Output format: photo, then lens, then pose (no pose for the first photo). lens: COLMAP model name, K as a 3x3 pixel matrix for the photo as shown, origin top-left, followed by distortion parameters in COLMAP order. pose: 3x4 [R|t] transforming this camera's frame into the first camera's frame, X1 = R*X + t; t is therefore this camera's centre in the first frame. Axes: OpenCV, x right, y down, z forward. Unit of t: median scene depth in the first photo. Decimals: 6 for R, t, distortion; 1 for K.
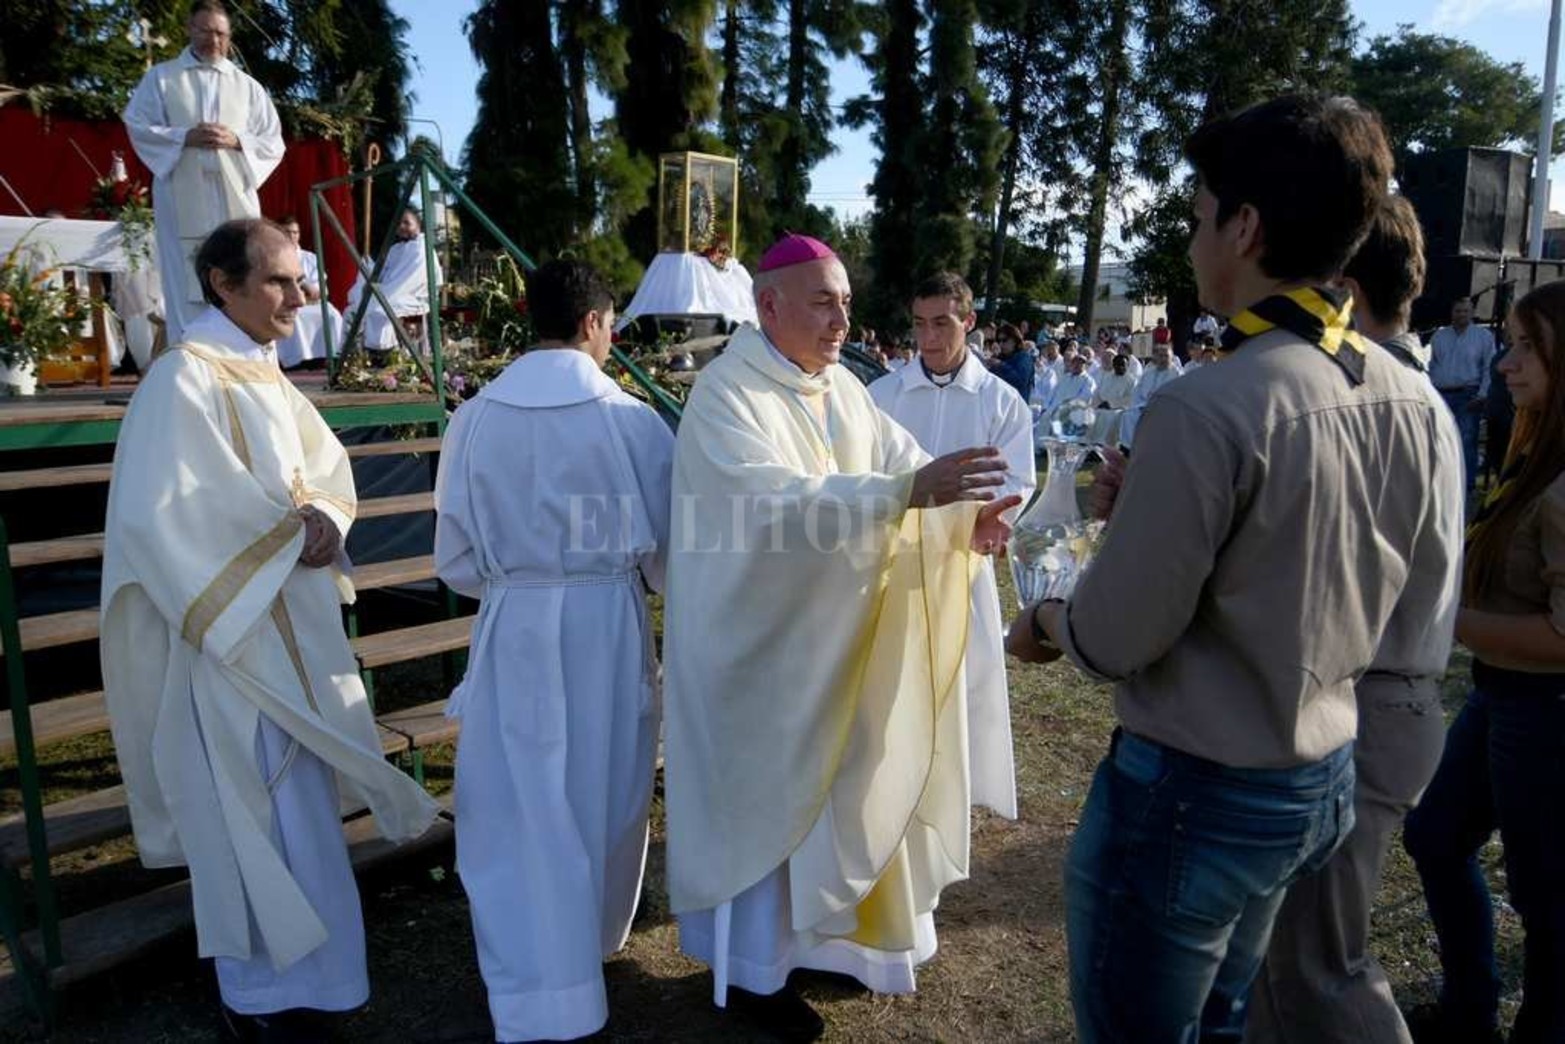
lens RADIAL K [[898.9, 0, 782.5], [0, 898.9, 522.0], [0, 0, 1]] dist [0.001758, 0.001861]
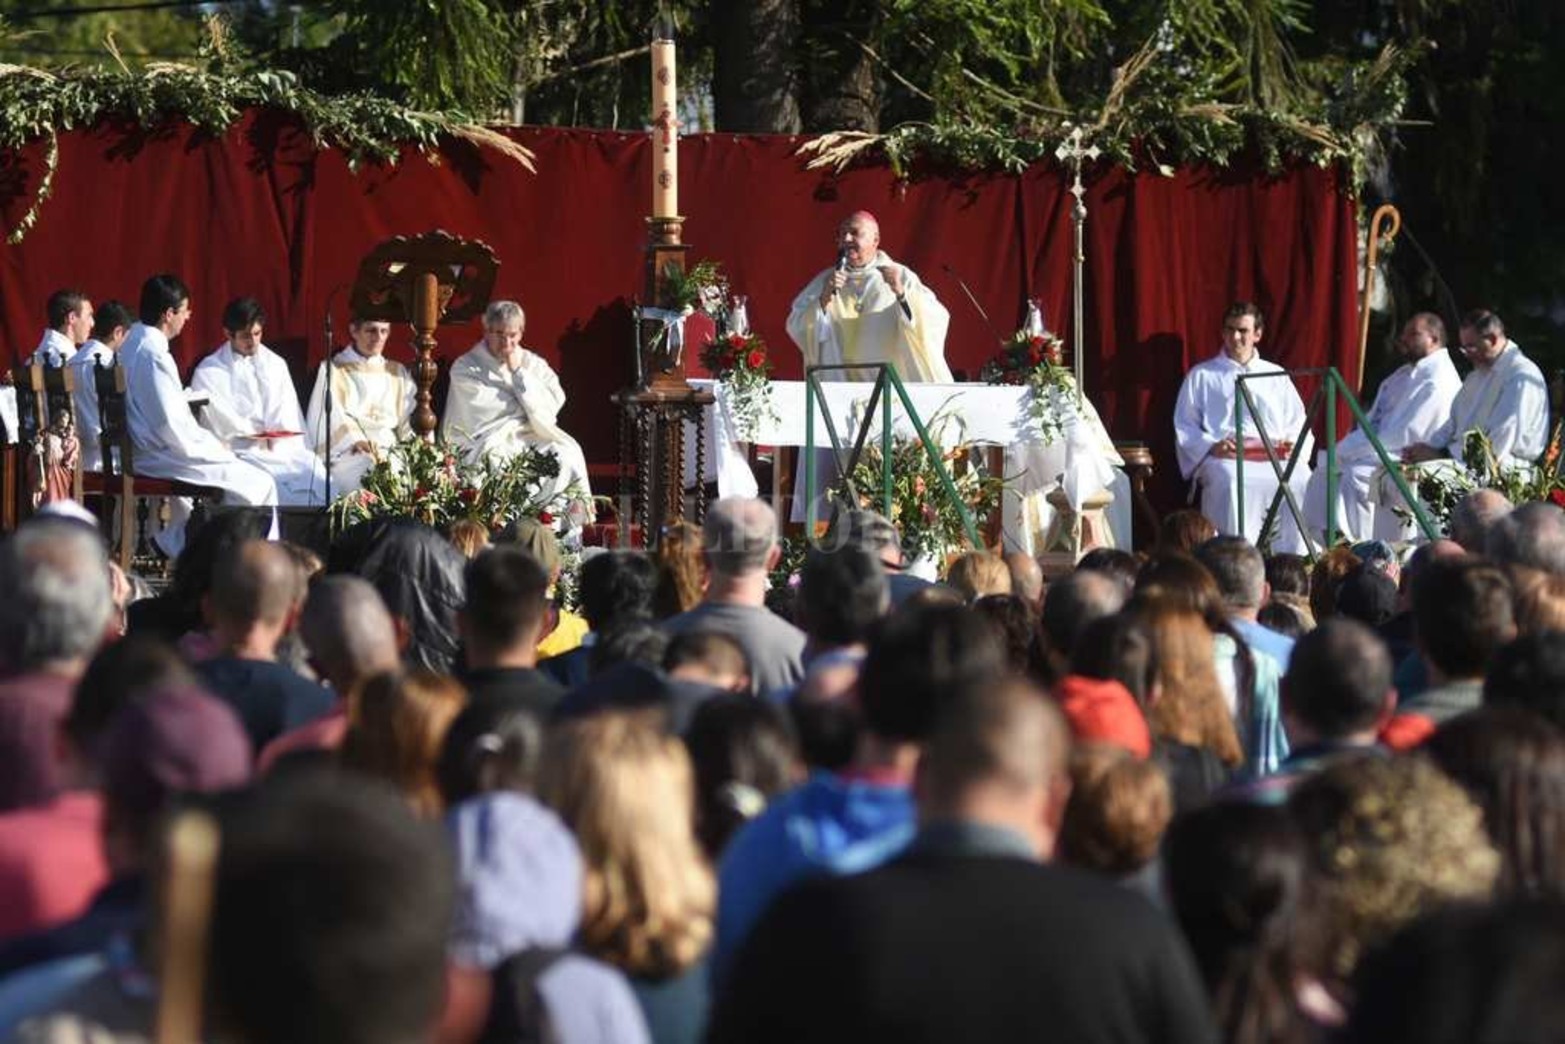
lens RADIAL K [[898.9, 0, 782.5], [0, 898.9, 522.0], [0, 0, 1]] dist [0.001758, 0.001861]
pose [[0.600758, -0.030418, -0.798852, -0.233052], [-0.143709, 0.978888, -0.145346, -0.061338], [0.786408, 0.202121, 0.583704, 0.391604]]
